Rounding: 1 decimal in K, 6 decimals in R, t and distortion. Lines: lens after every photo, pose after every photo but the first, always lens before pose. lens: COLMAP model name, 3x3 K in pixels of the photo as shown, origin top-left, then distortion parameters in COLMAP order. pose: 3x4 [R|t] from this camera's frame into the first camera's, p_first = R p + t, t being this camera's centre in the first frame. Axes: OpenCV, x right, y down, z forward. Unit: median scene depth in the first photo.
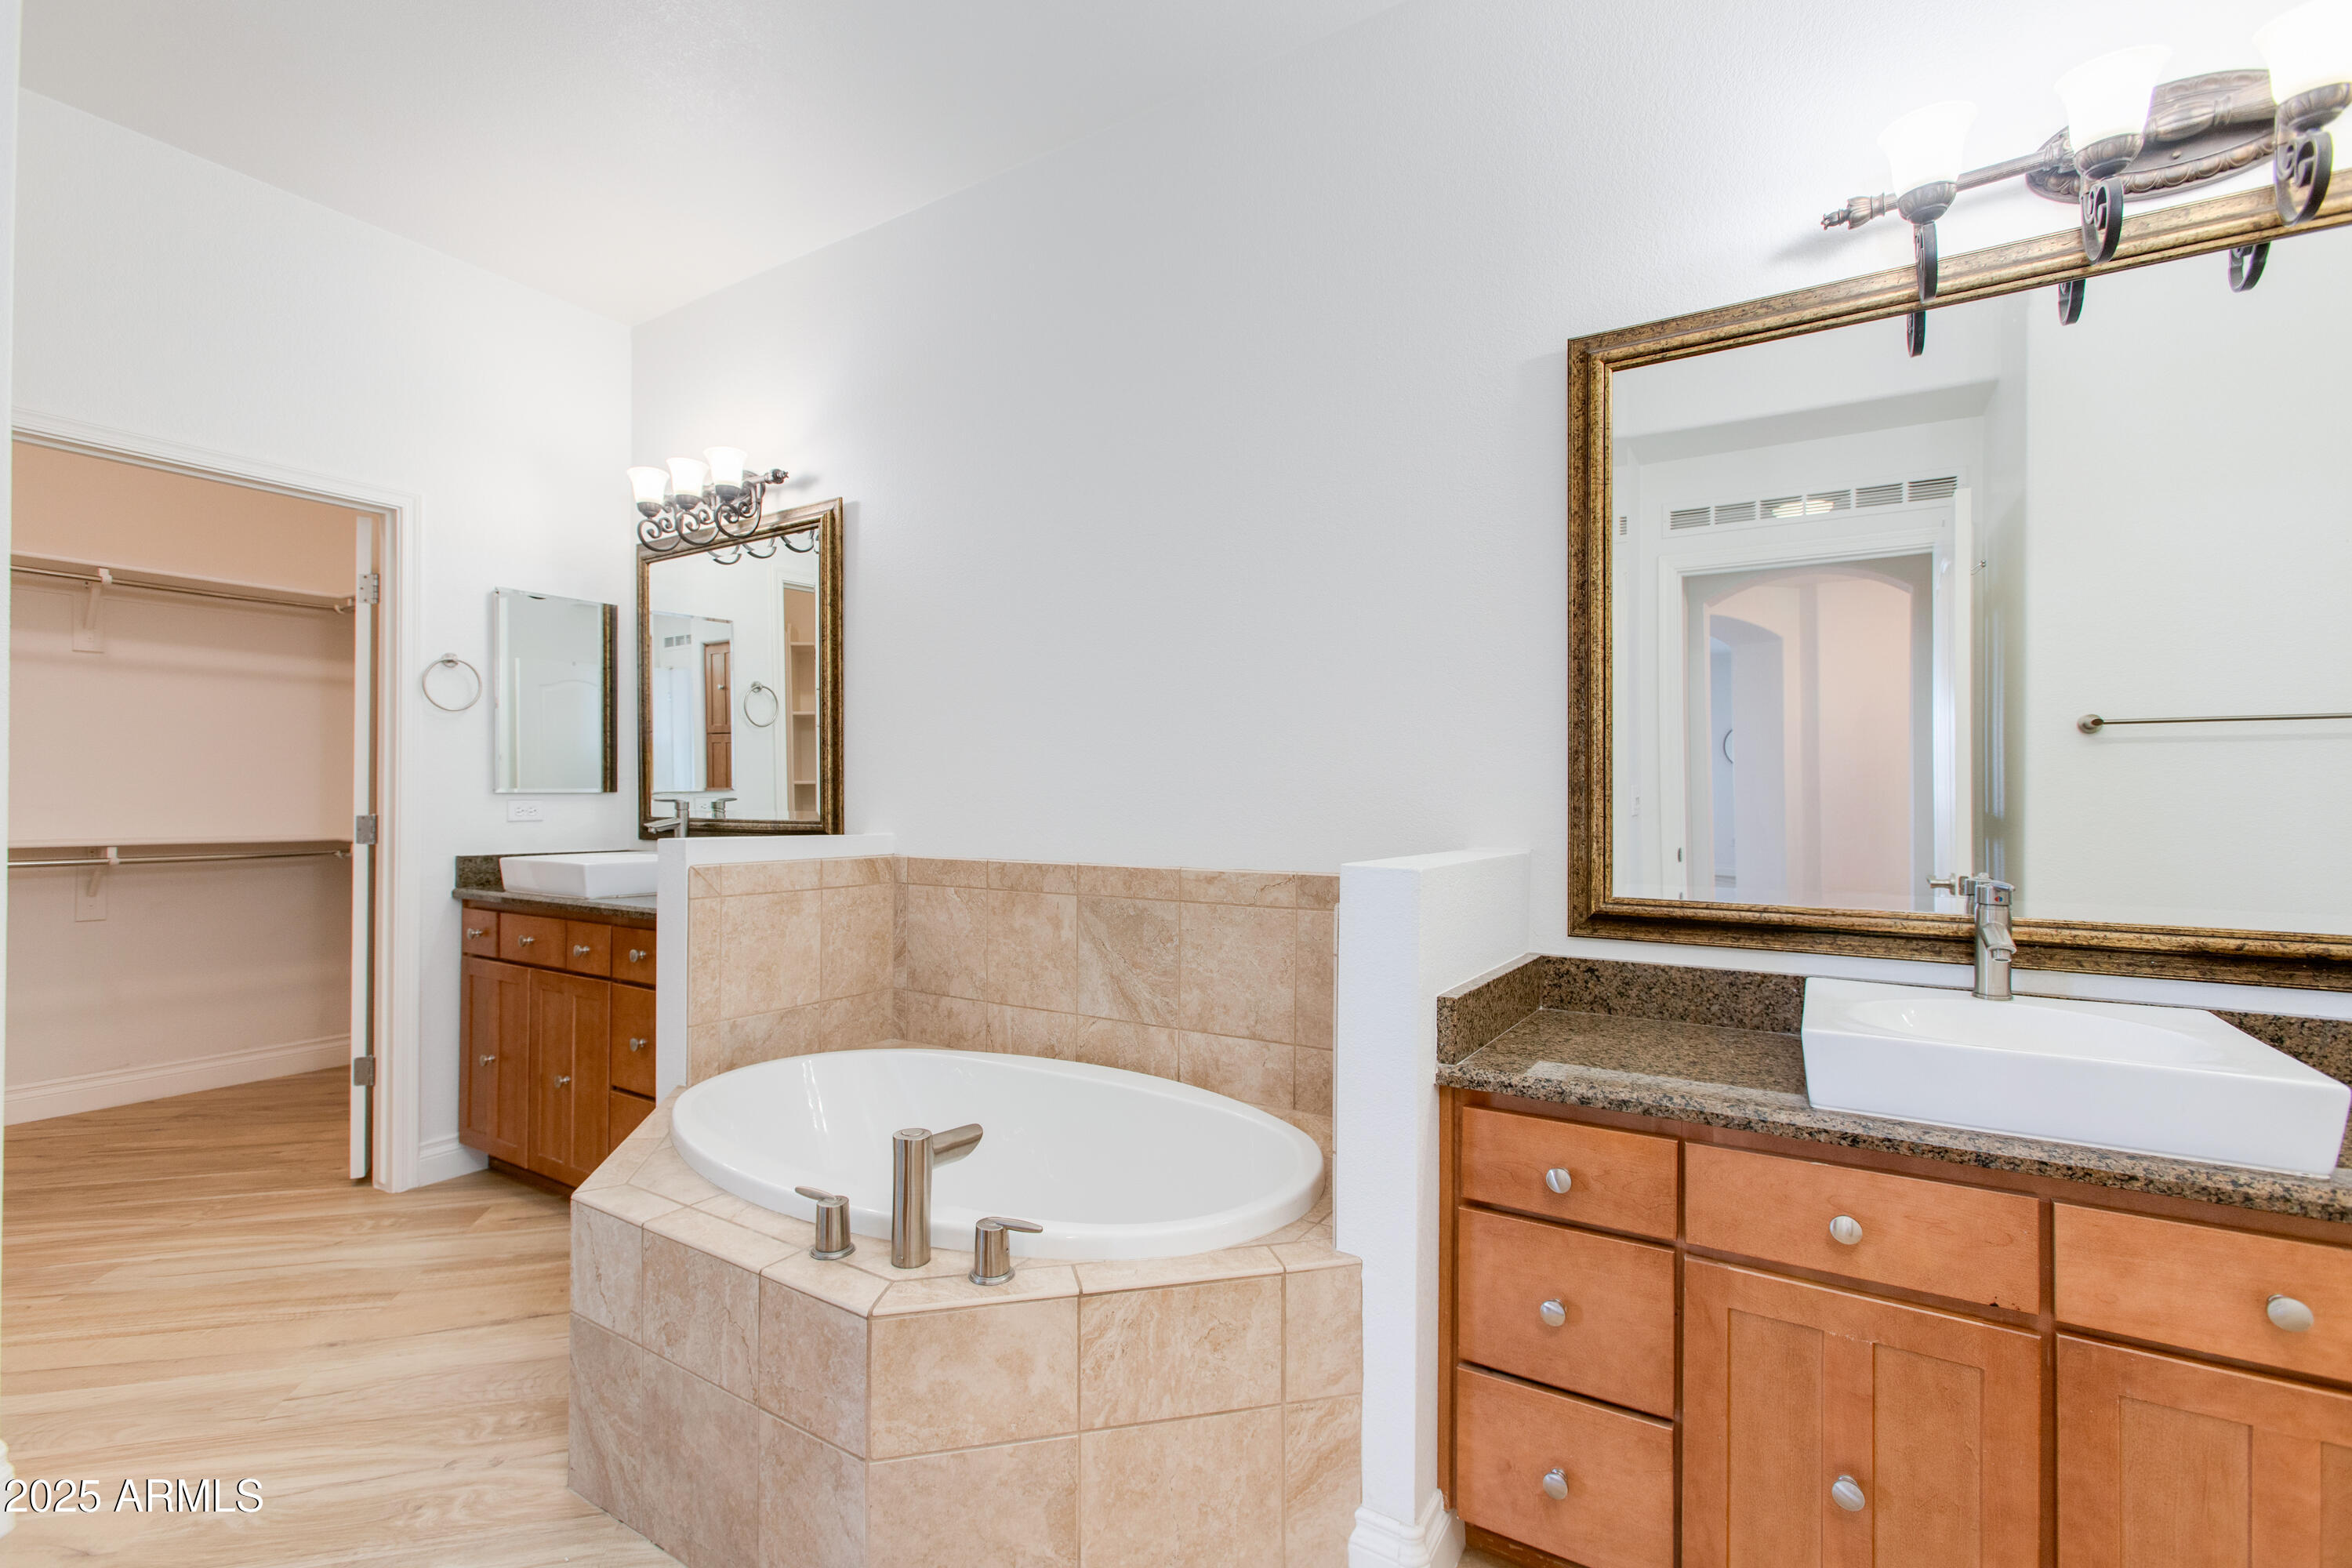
lens RADIAL K [[1020.5, 0, 1176.0], [0, 1020.5, 784.0], [0, 0, 1]] dist [-0.011654, 0.009236]
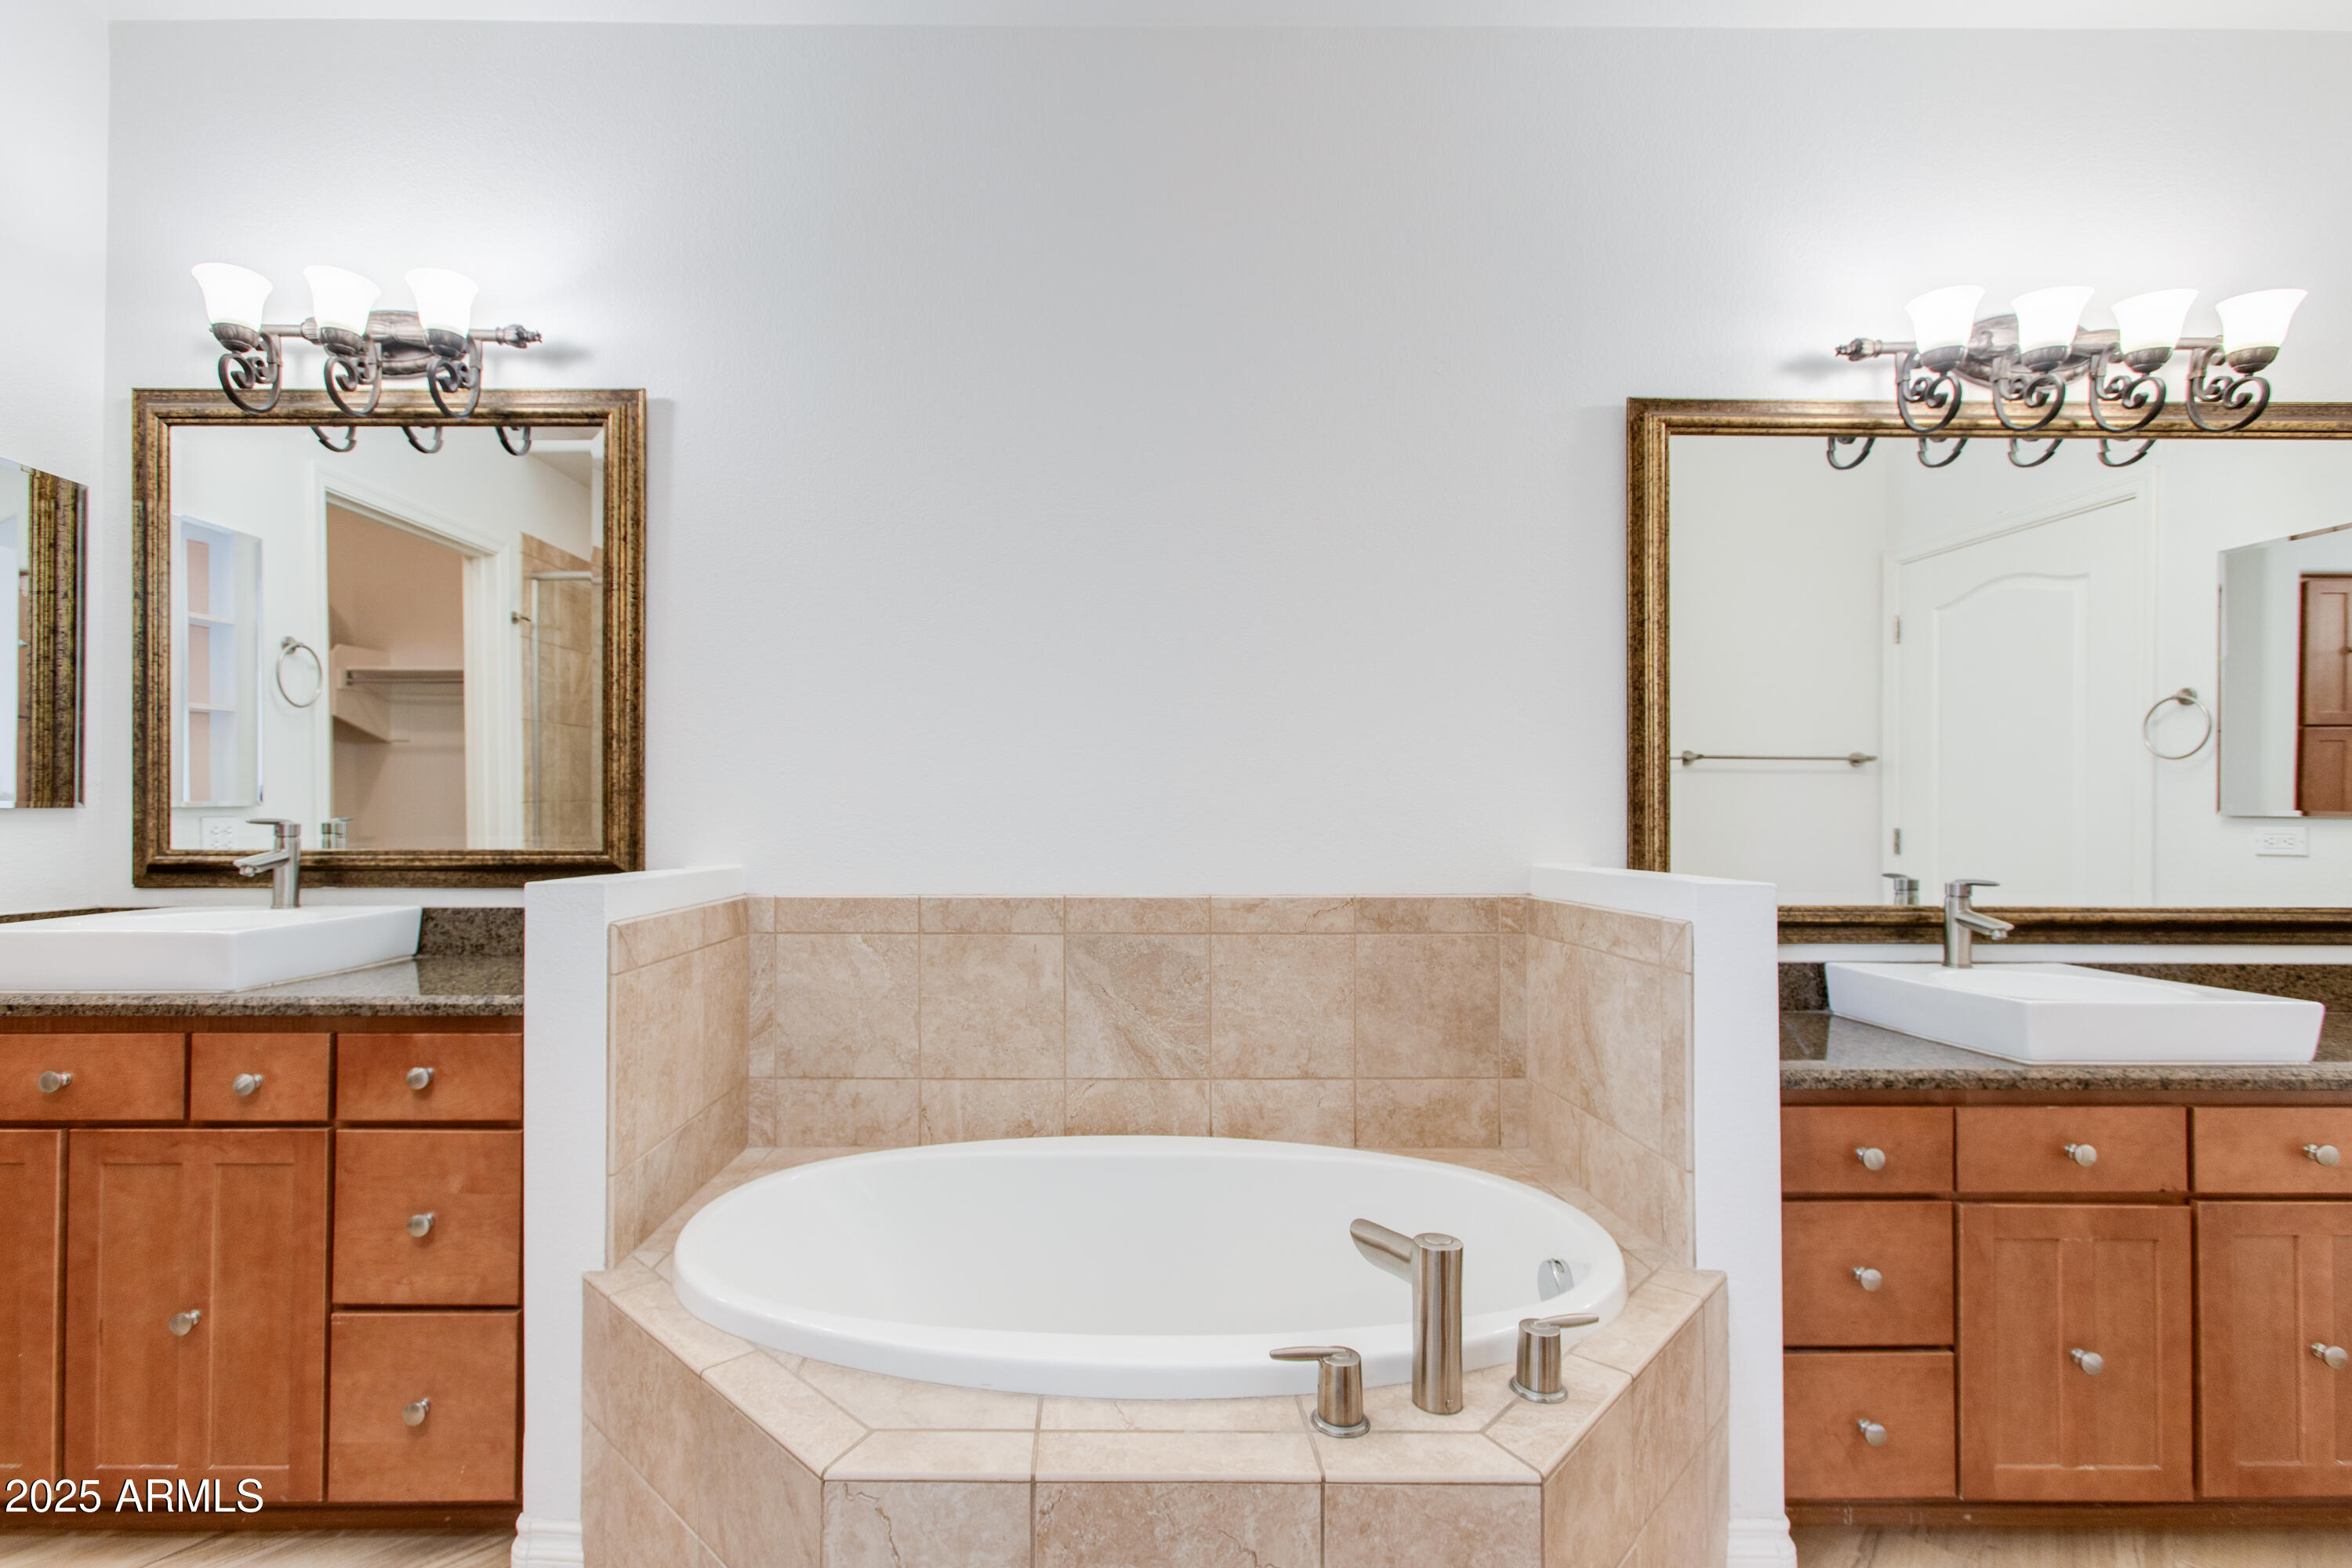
lens RADIAL K [[1061.2, 0, 1172.6], [0, 1061.2, 794.9], [0, 0, 1]] dist [-0.016578, 0.011245]
pose [[0.849486, 0.009009, 0.527534, -0.517421], [-0.006666, 0.999958, -0.006343, 0.001128], [-0.527569, 0.001872, 0.849510, 0.243239]]
